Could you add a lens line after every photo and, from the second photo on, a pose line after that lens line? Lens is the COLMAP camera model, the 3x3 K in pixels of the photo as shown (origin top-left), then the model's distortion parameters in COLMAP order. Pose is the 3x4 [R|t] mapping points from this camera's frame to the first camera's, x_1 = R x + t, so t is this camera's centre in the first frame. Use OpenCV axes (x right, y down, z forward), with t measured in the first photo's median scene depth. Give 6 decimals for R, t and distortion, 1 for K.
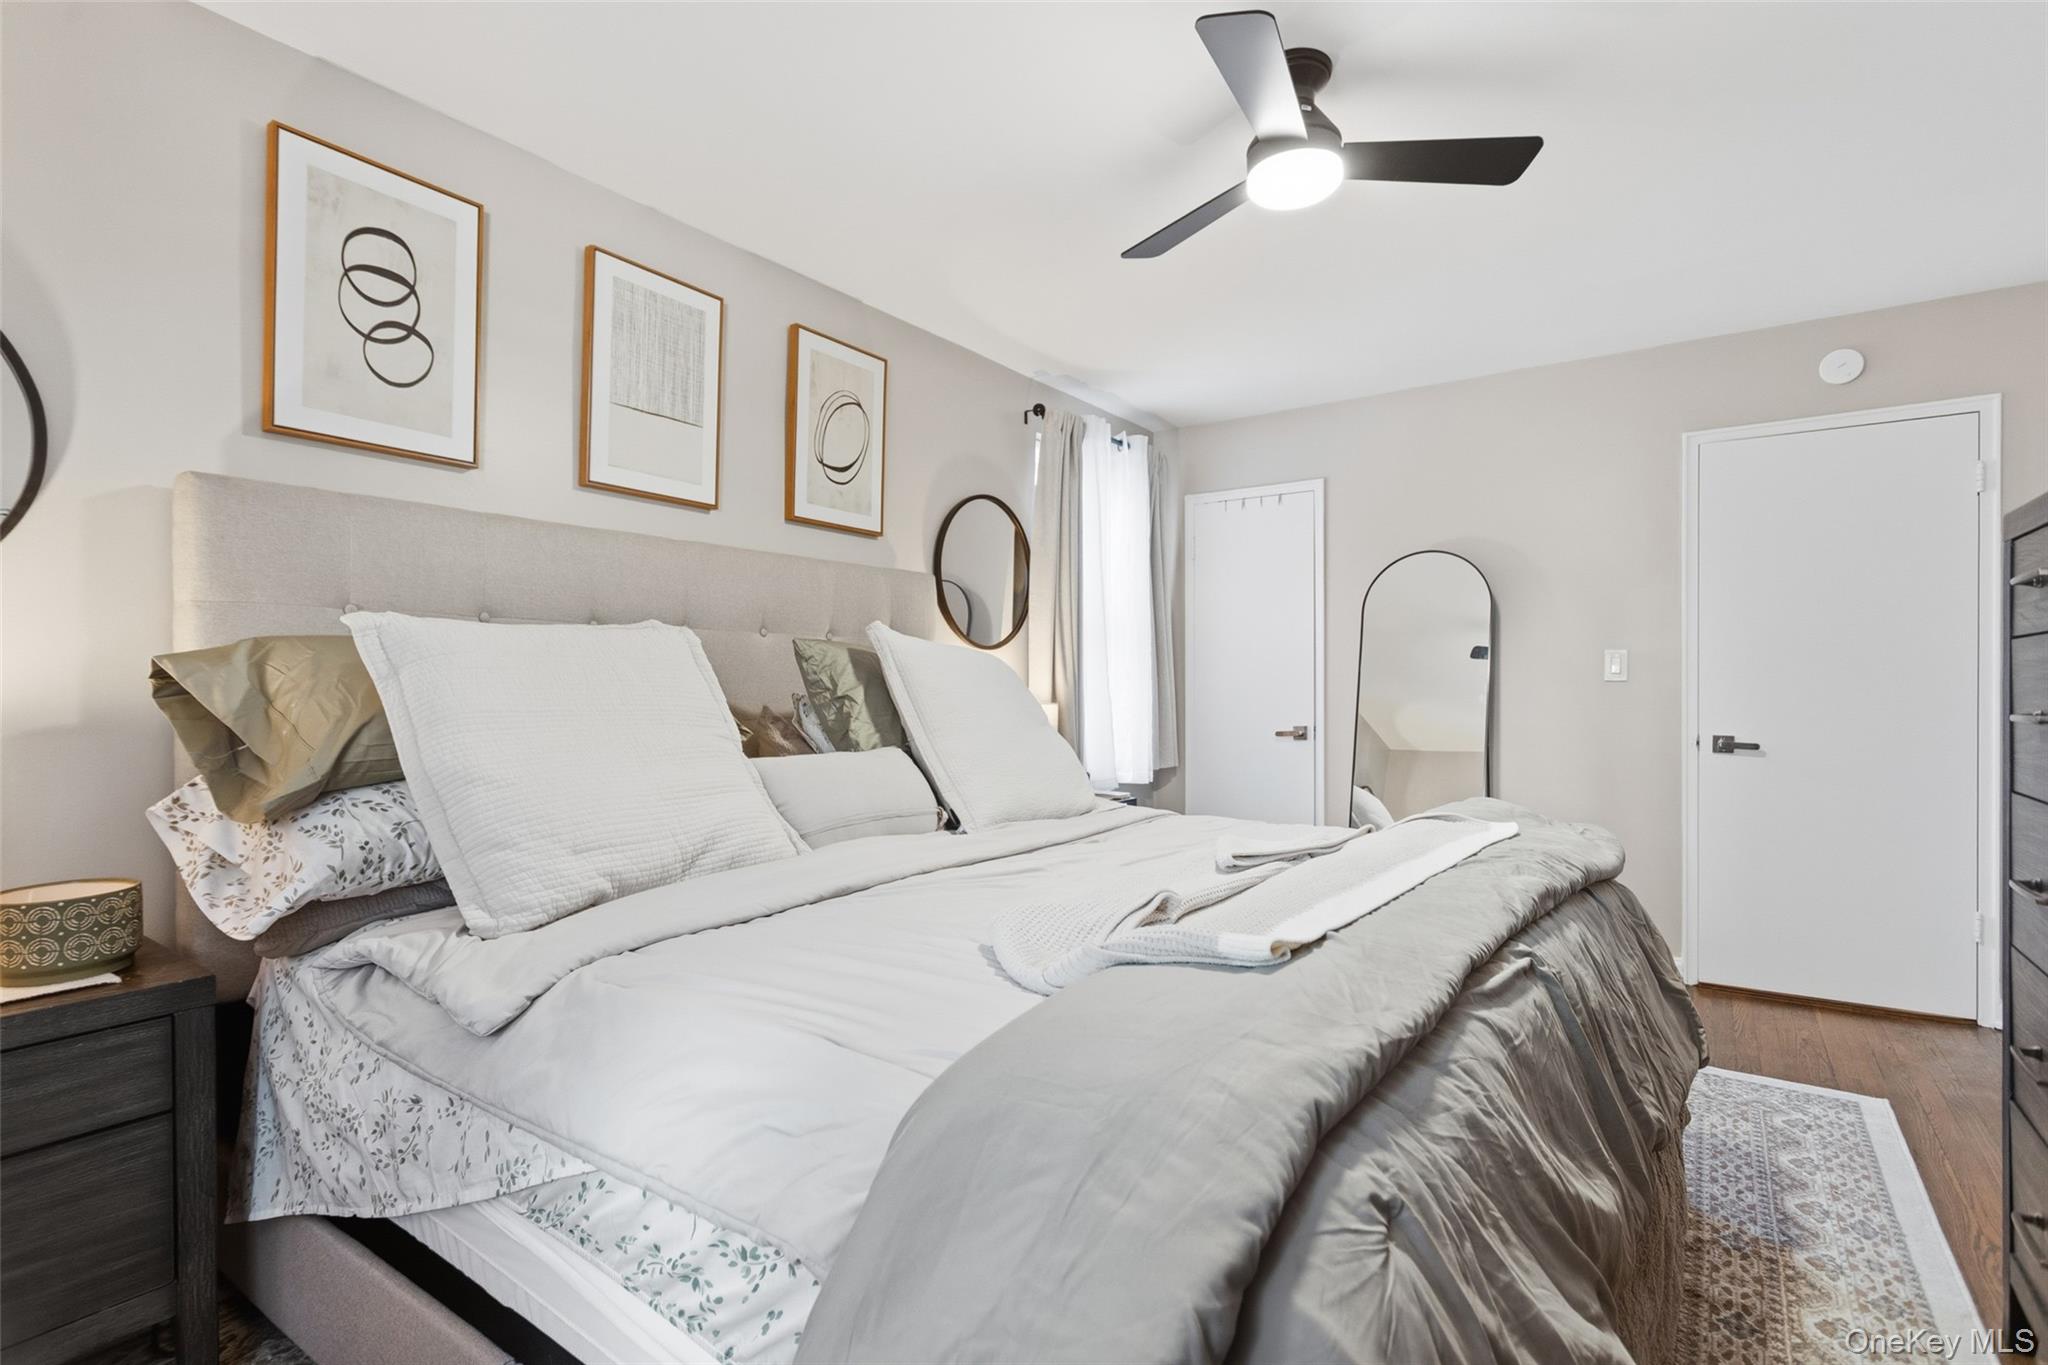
lens RADIAL K [[980.1, 0, 1014.6], [0, 980.1, 688.4], [0, 0, 1]] dist [0.003190, 0.000275]
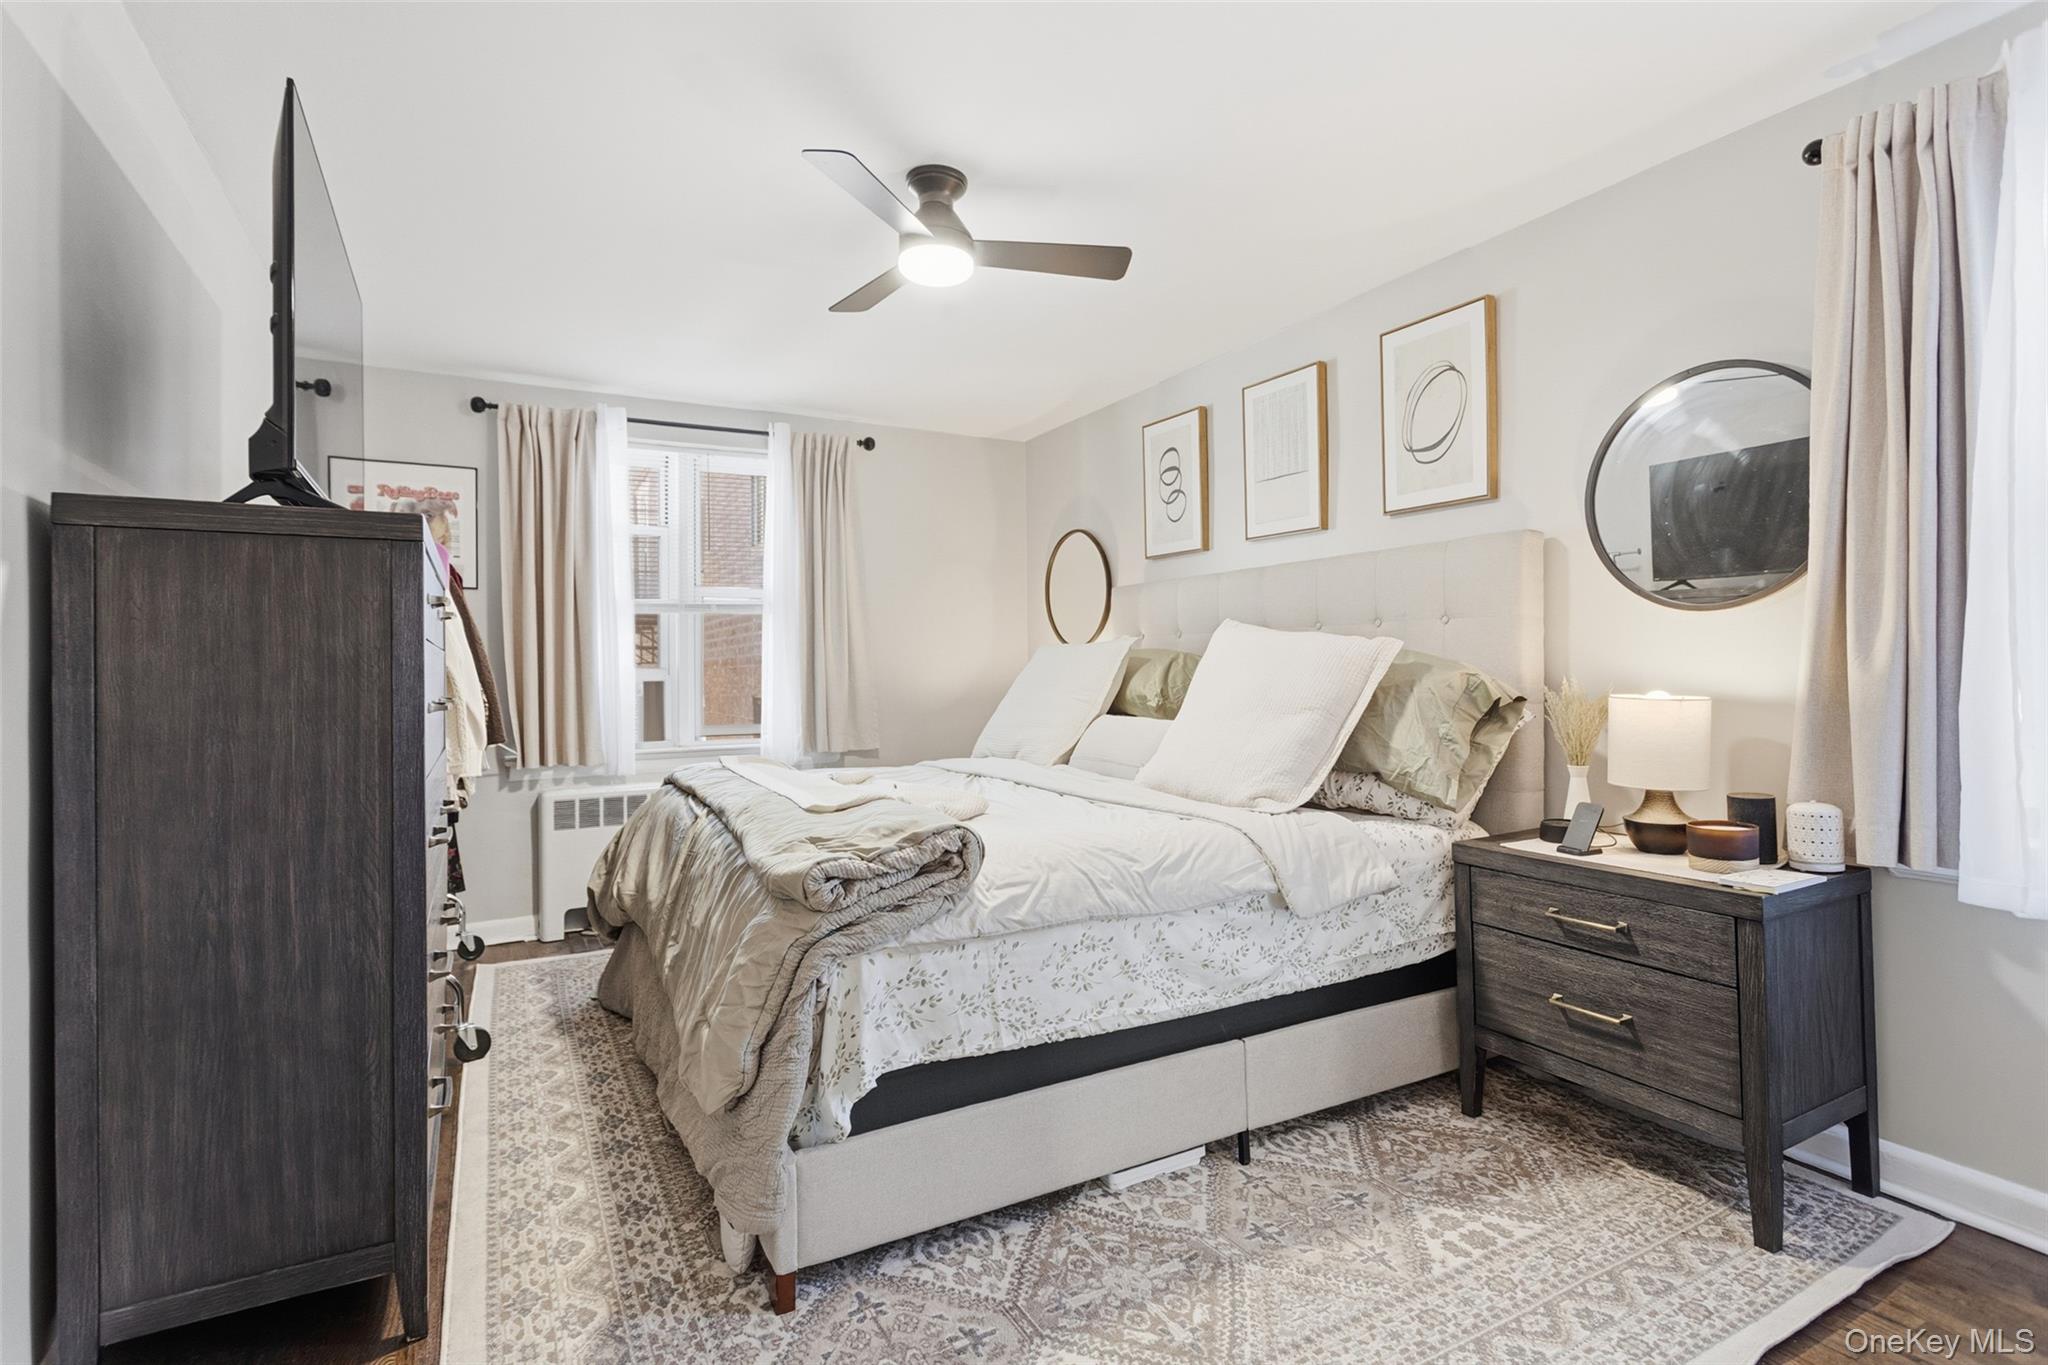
lens RADIAL K [[980.1, 0, 1014.6], [0, 980.1, 688.4], [0, 0, 1]] dist [0.003190, 0.000275]
pose [[-0.441689, 0.009189, -0.897121, 1.313862], [-0.008752, 0.999856, 0.014551, 0.007720], [0.897125, 0.014279, -0.441545, 1.586542]]
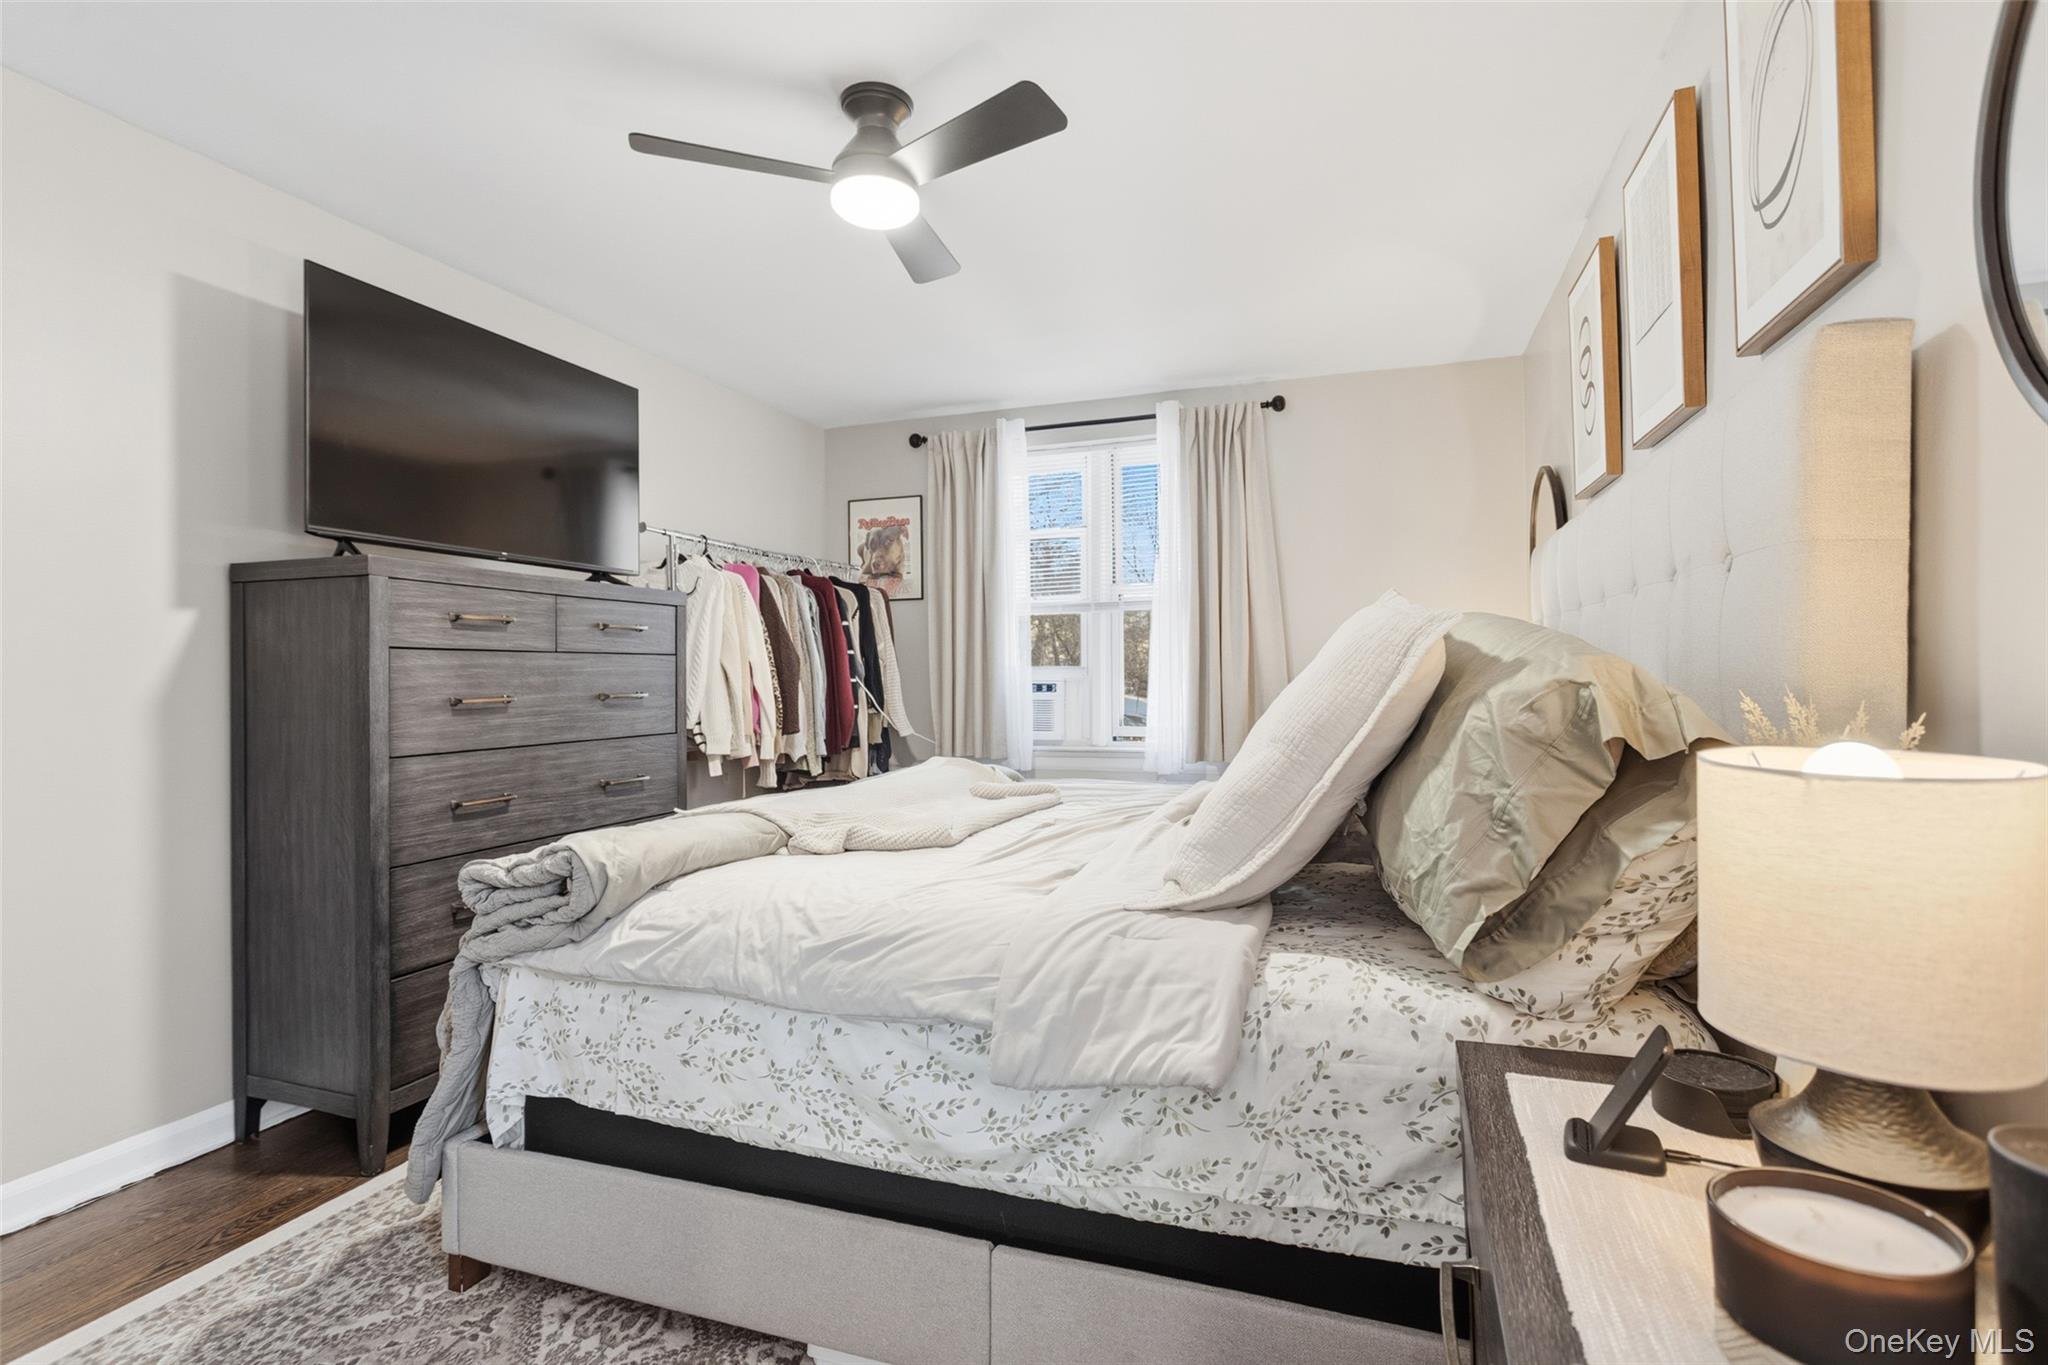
lens RADIAL K [[980.1, 0, 1014.6], [0, 980.1, 688.4], [0, 0, 1]] dist [0.003190, 0.000275]
pose [[-0.962646, -0.004083, -0.270731, 0.414593], [-0.011011, 0.999650, 0.024075, -0.005909], [0.270537, 0.026157, -0.962354, 2.006428]]
